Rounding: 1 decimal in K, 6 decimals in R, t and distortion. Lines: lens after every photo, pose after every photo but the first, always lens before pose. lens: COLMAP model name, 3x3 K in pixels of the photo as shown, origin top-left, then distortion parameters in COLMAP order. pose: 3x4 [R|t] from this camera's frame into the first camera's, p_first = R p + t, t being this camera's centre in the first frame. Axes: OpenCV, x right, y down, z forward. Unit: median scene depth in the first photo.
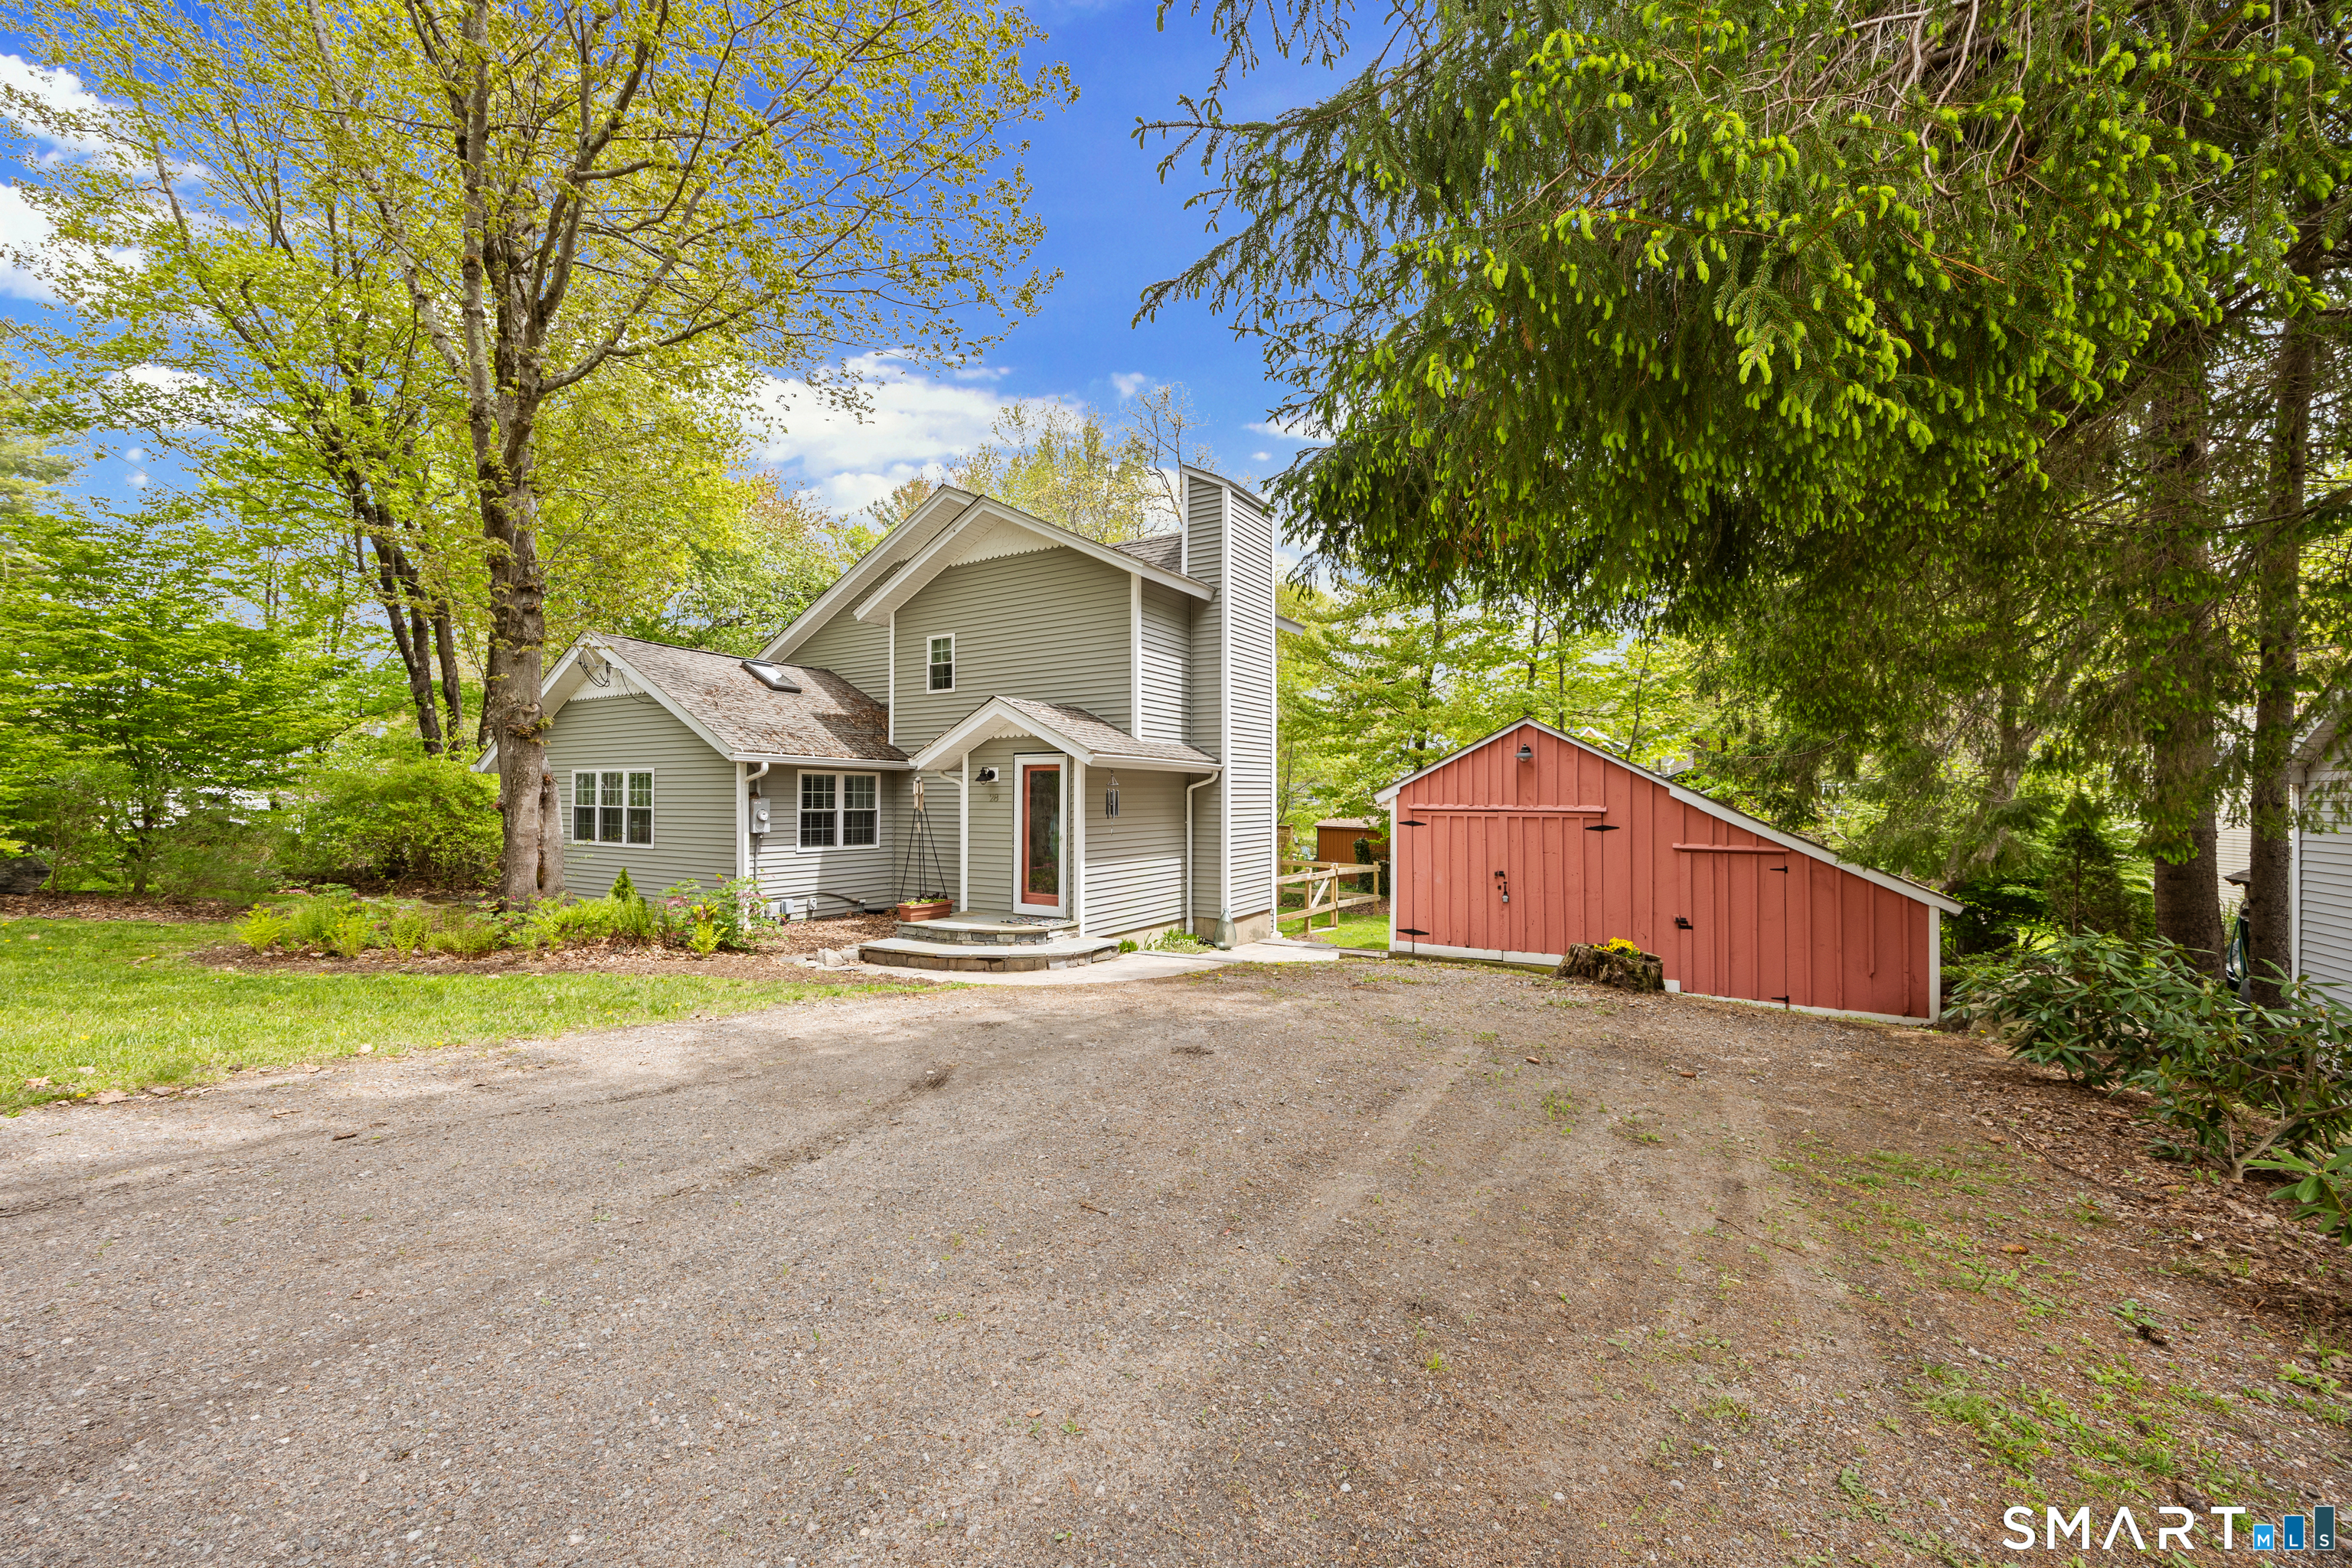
lens RADIAL K [[924.1, 0, 1161.6], [0, 924.1, 789.3], [0, 0, 1]] dist [0.006581, -0.000340]
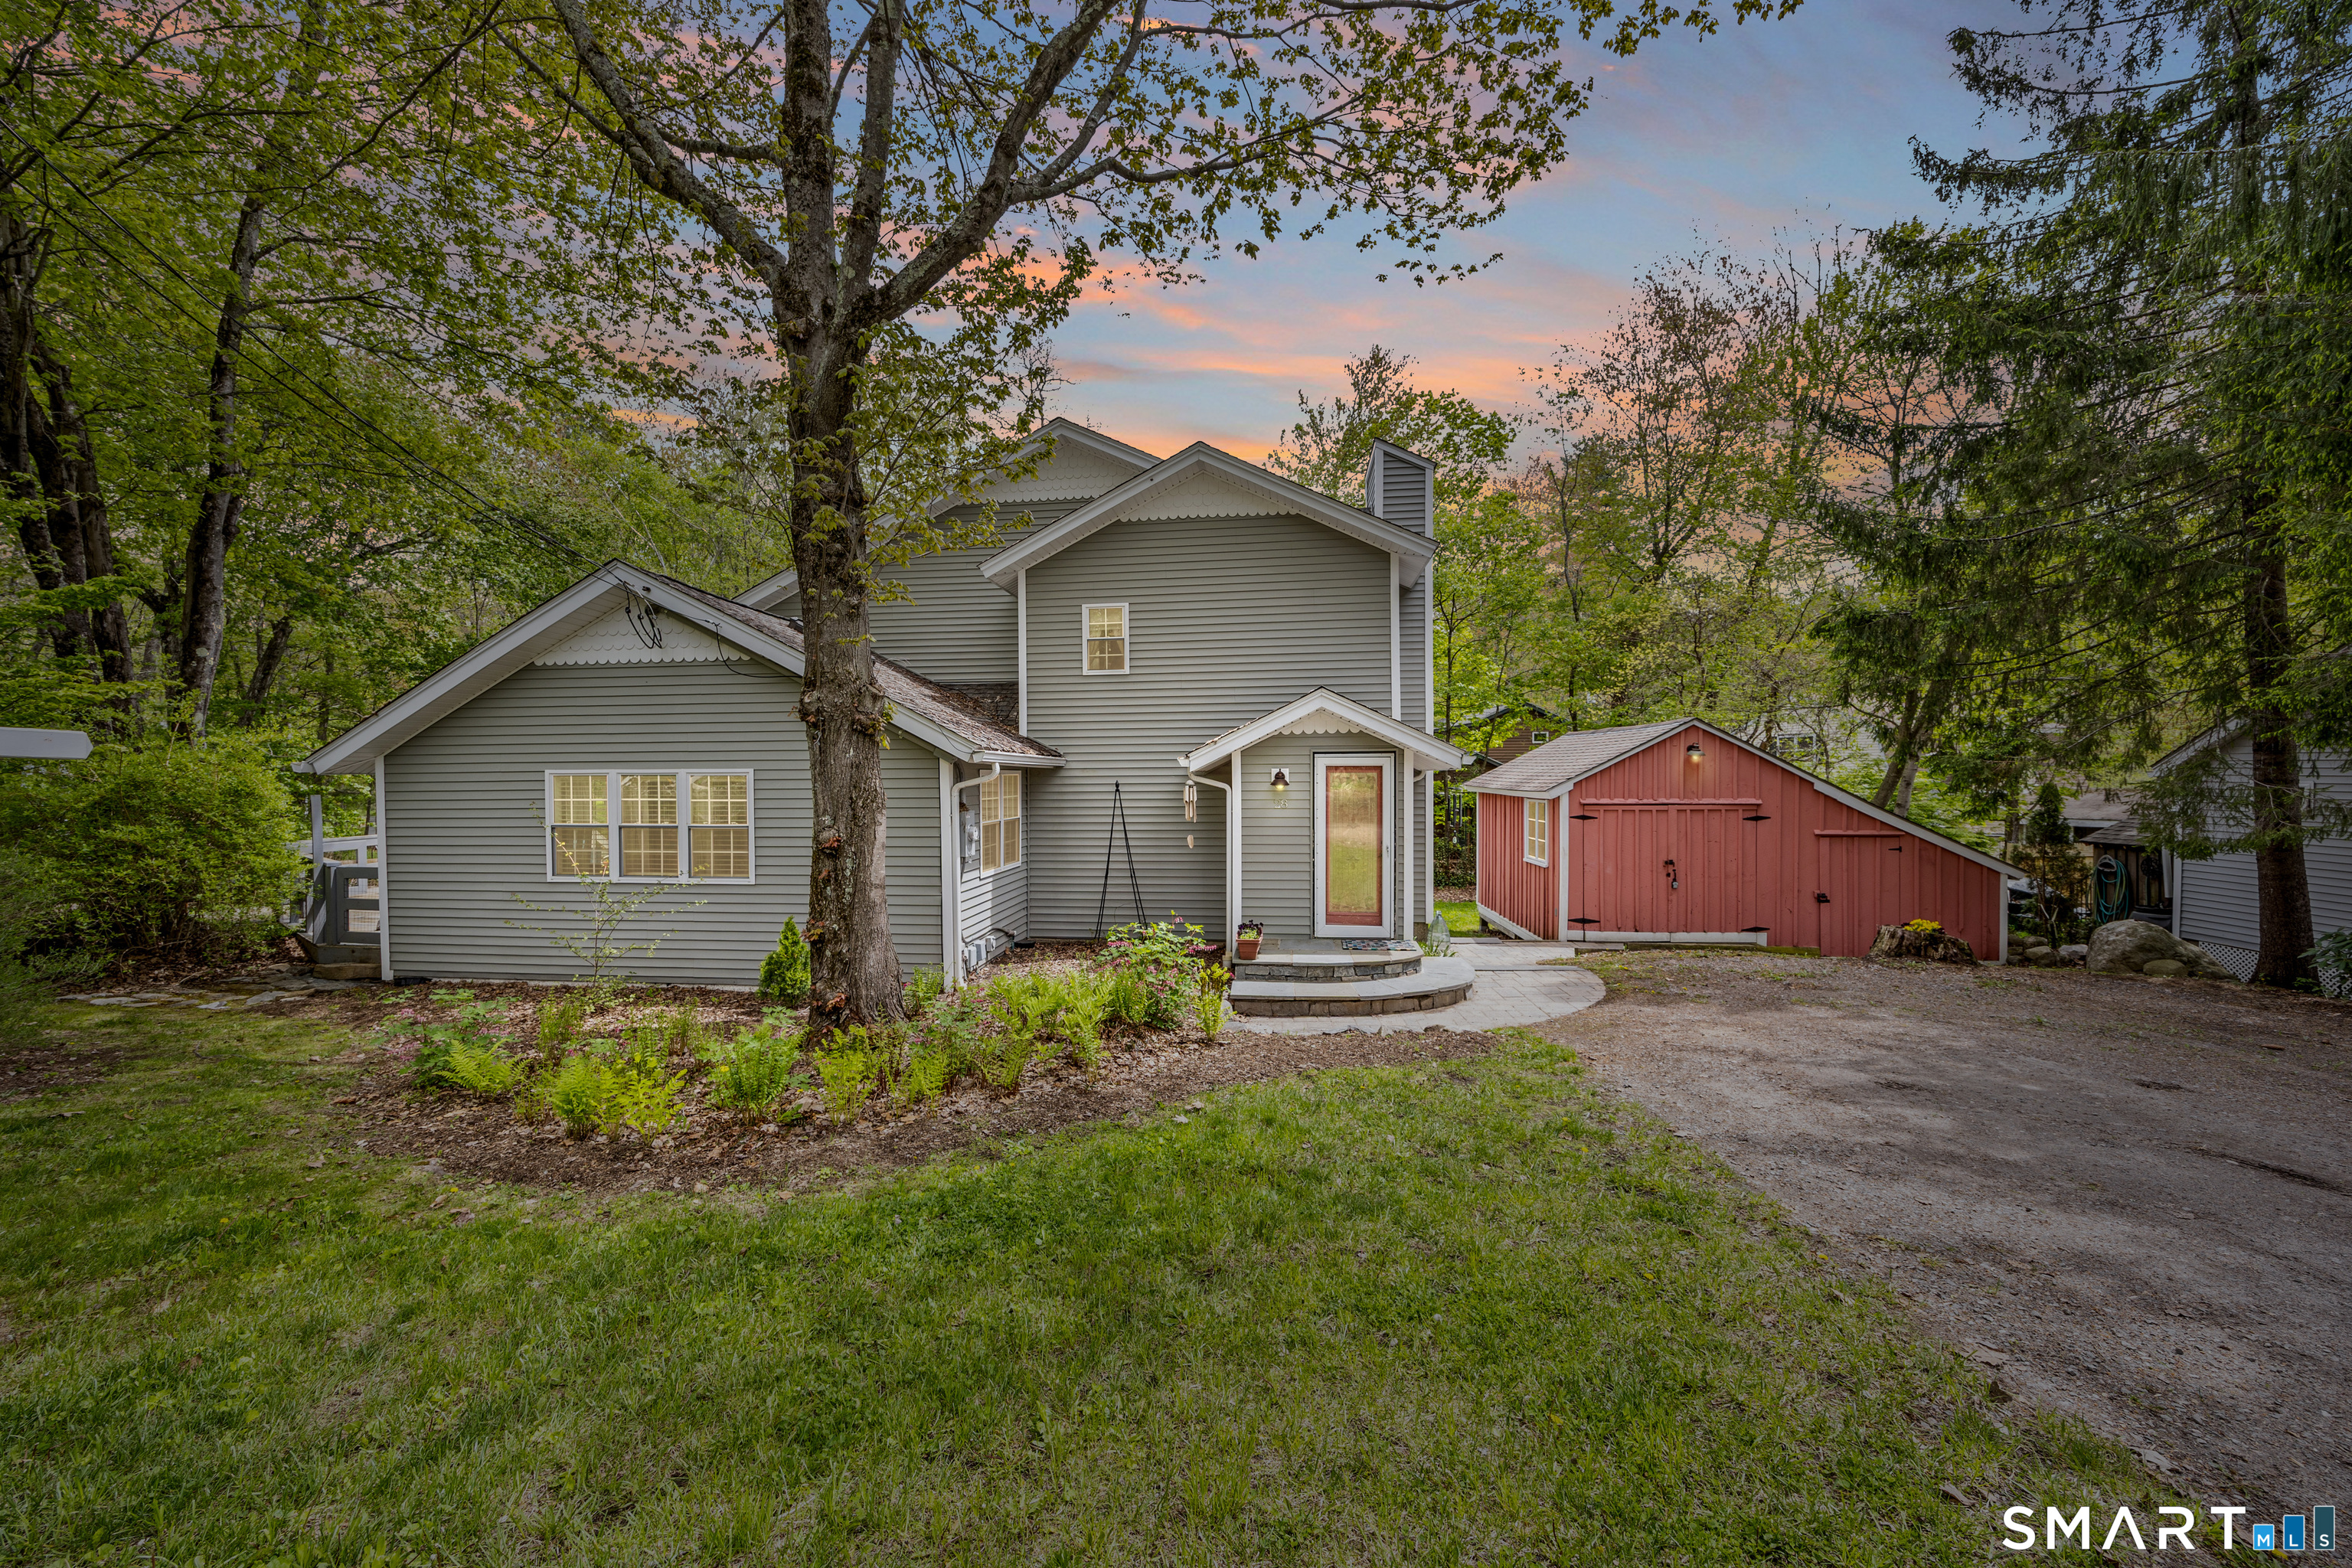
lens RADIAL K [[924.1, 0, 1175.3], [0, 924.1, 779.9], [0, 0, 1]] dist [0.006581, -0.000340]
pose [[0.905599, -0.012646, 0.423946, -0.646018], [0.005409, 0.999818, 0.018270, -0.029390], [-0.424100, -0.014252, 0.905503, 0.277144]]
